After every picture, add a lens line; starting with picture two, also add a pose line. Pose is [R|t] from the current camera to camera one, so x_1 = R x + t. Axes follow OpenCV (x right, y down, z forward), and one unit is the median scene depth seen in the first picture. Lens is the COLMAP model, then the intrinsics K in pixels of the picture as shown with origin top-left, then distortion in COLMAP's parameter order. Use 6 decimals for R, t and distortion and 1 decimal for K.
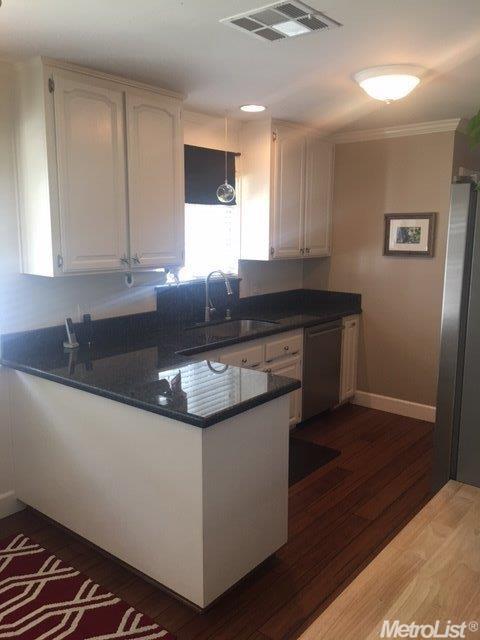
lens RADIAL K [[540.8, 0, 239.6], [0, 540.8, 320.1], [0, 0, 1]] dist [0.013140, -0.005717]
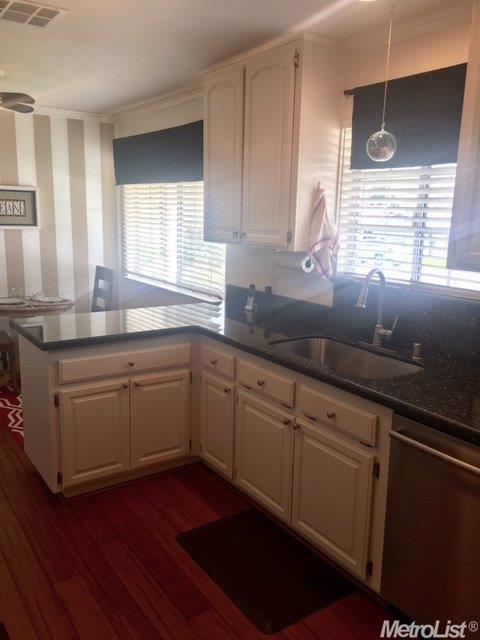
lens RADIAL K [[540.8, 0, 239.6], [0, 540.8, 319.8], [0, 0, 1]] dist [0.013140, -0.005717]
pose [[-0.282952, 0.175033, -0.943028, 0.664687], [-0.193944, 0.952456, 0.234975, -0.165967], [0.939321, 0.249382, -0.235552, 1.083626]]
